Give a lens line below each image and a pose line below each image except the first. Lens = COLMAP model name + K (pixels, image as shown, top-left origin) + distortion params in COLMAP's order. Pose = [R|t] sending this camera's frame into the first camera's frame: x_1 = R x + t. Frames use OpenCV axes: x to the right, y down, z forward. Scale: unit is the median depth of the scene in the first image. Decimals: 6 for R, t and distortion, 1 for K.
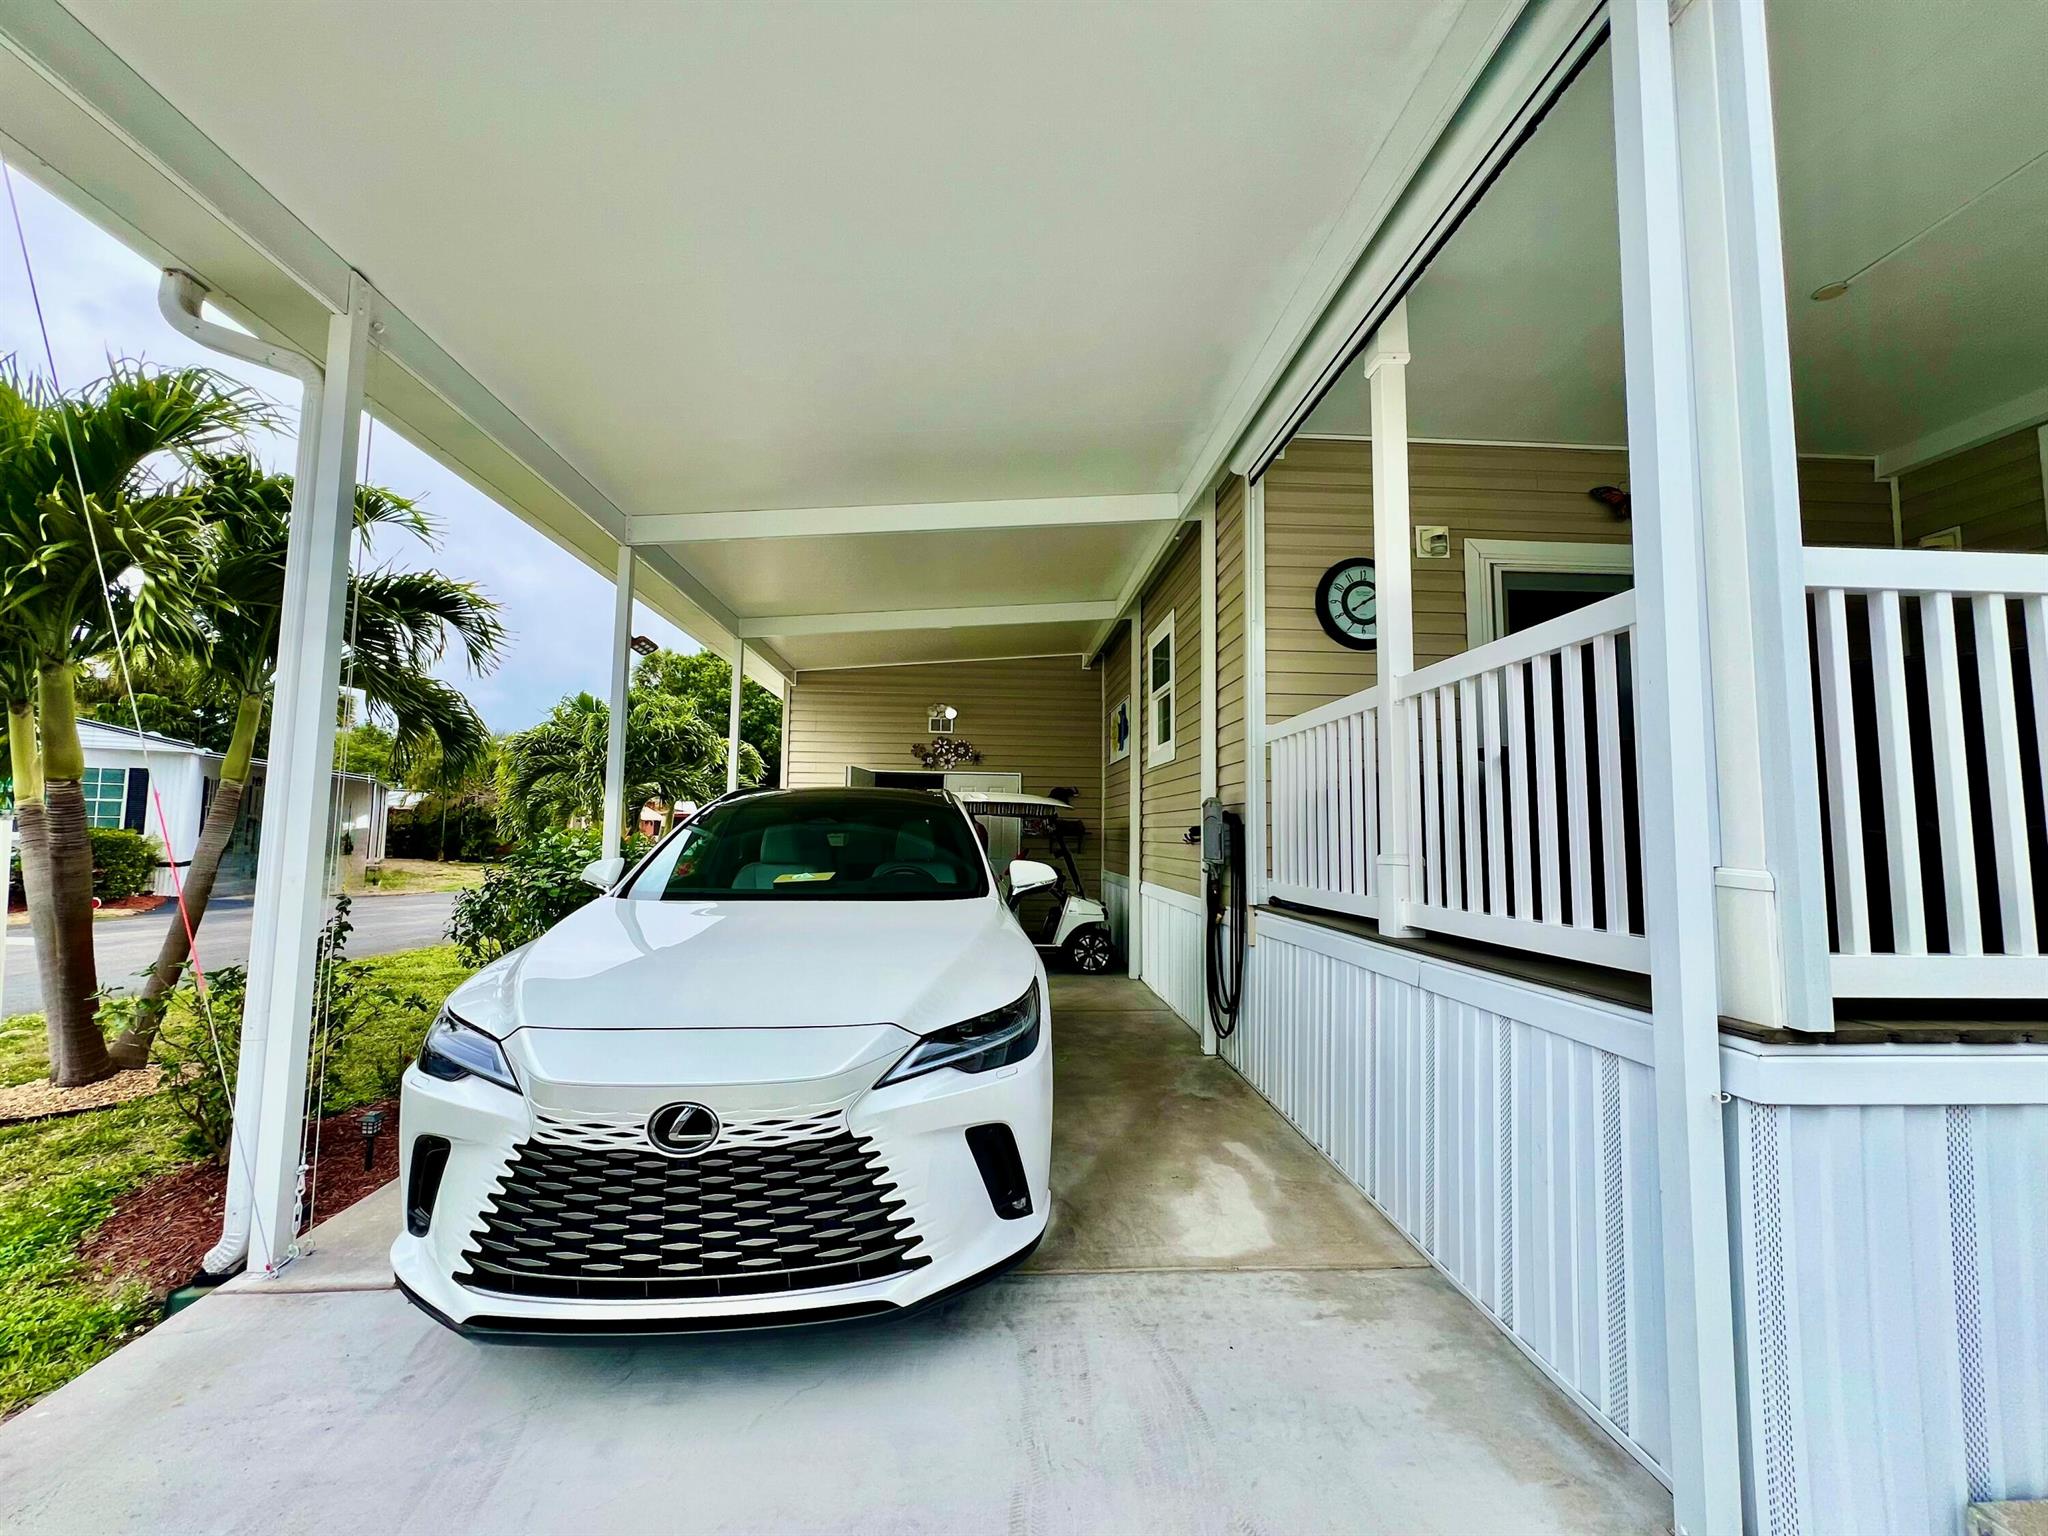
lens RADIAL K [[815.8, 0, 1036.7], [0, 815.8, 759.8], [0, 0, 1]] dist [-0.000448, 0.000369]
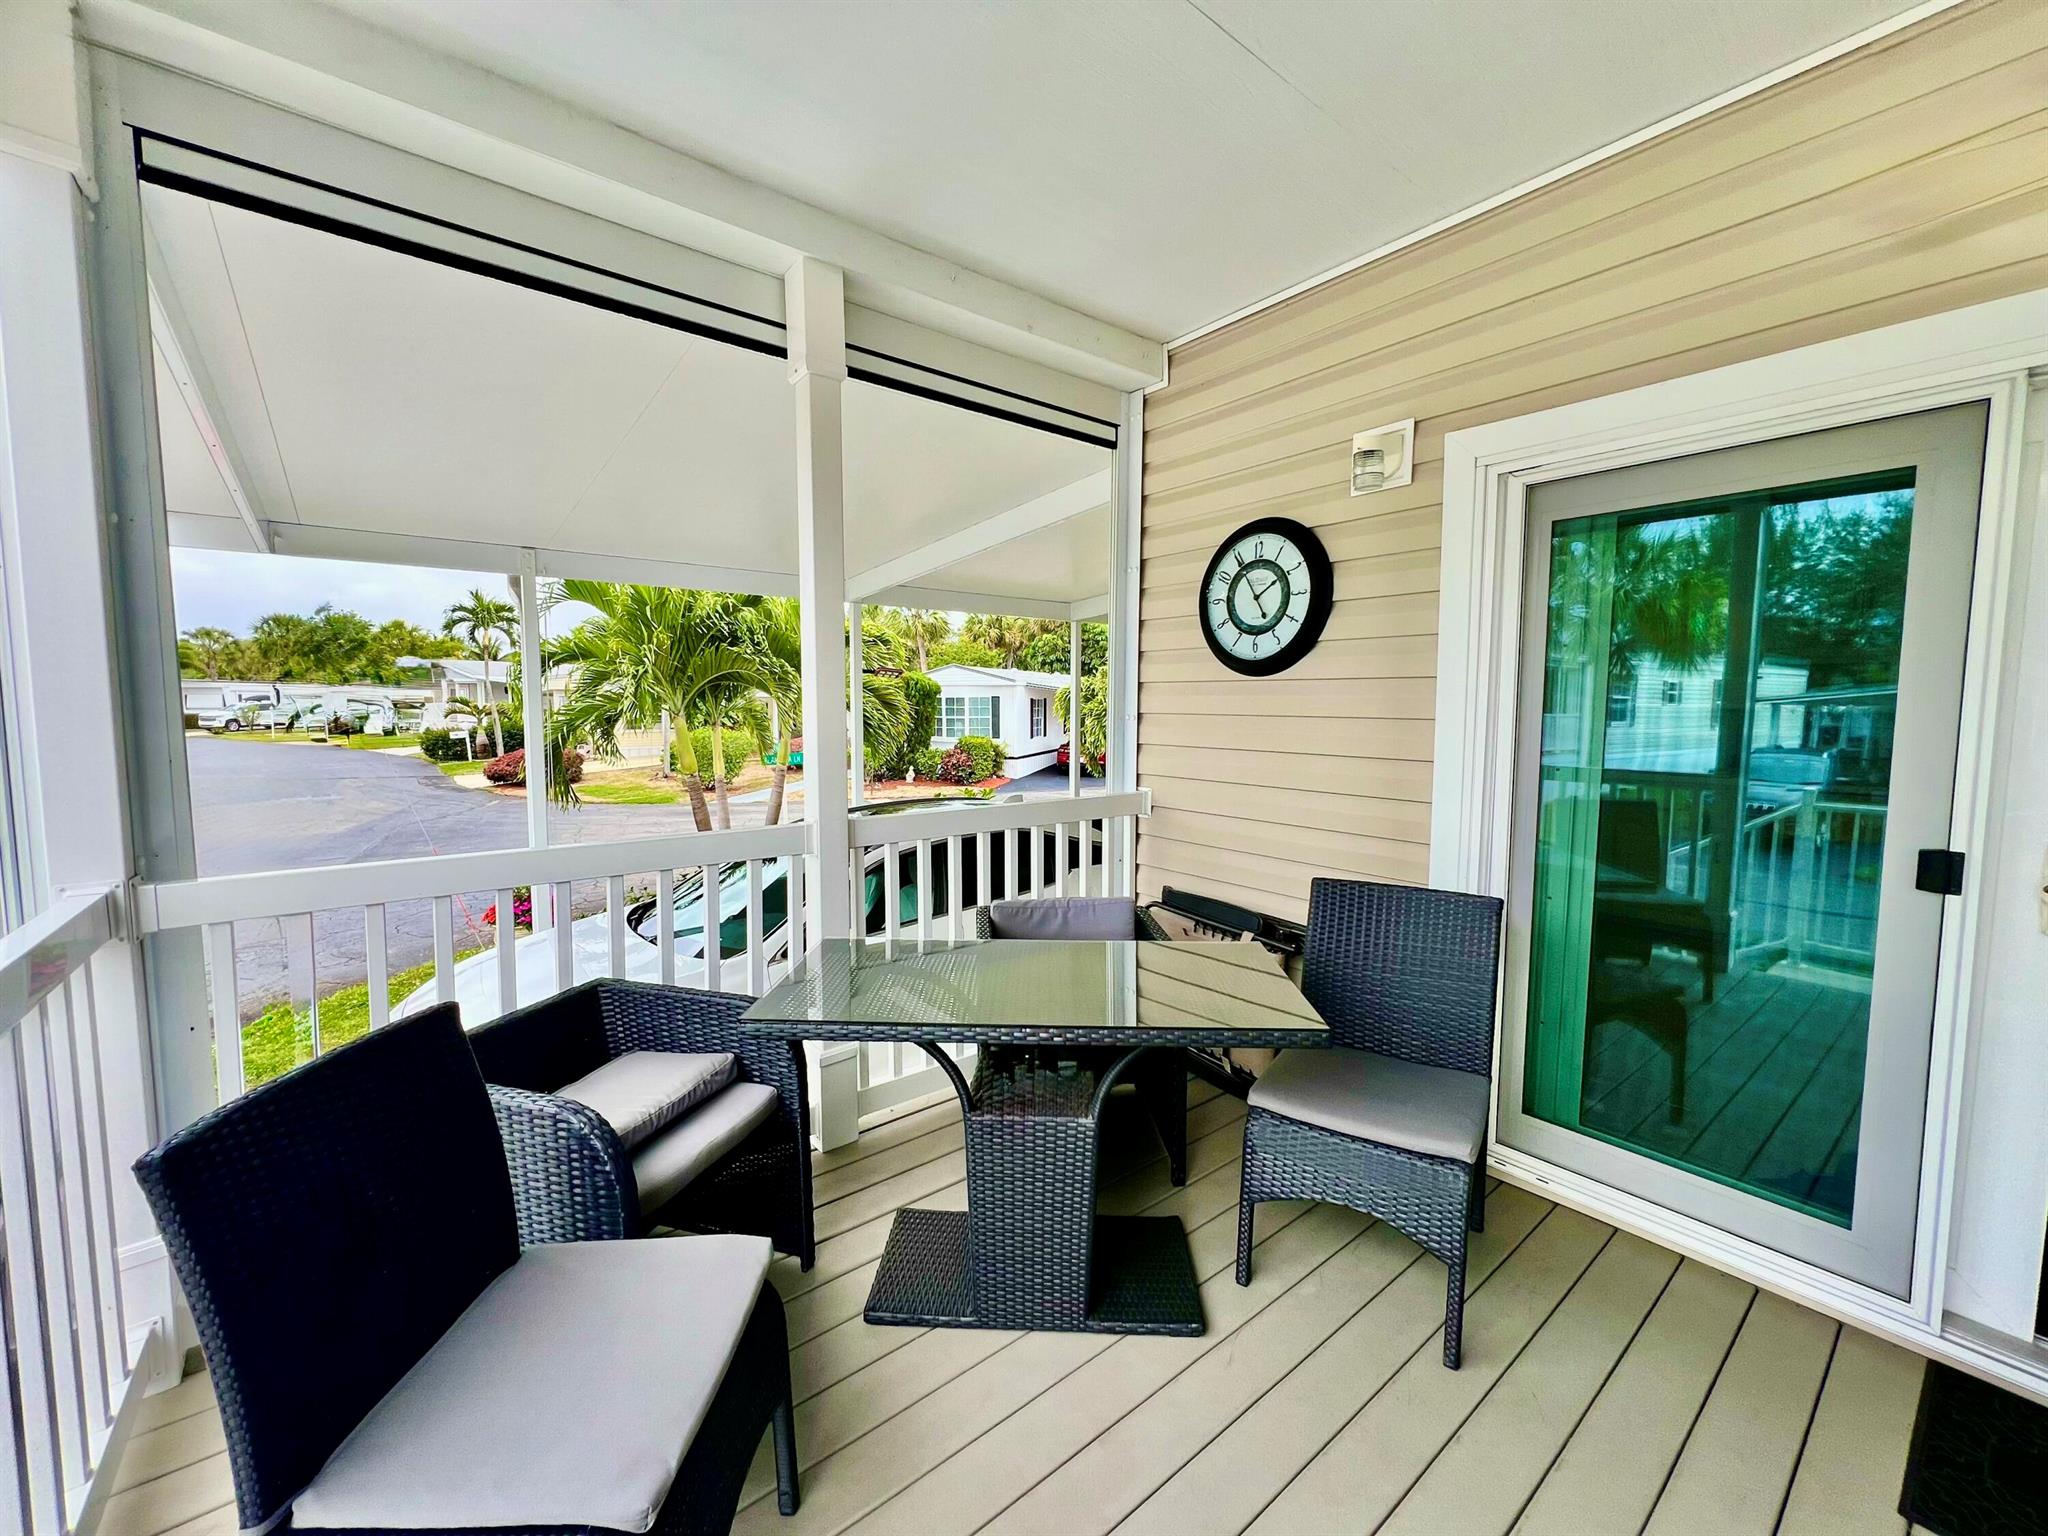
lens RADIAL K [[815.8, 0, 1033.2], [0, 815.8, 768.2], [0, 0, 1]] dist [-0.000448, 0.000369]
pose [[0.579362, 0.059604, -0.812888, 0.724293], [0.072961, 0.989526, 0.124557, -0.139010], [0.811798, -0.131473, 0.568945, 0.451110]]
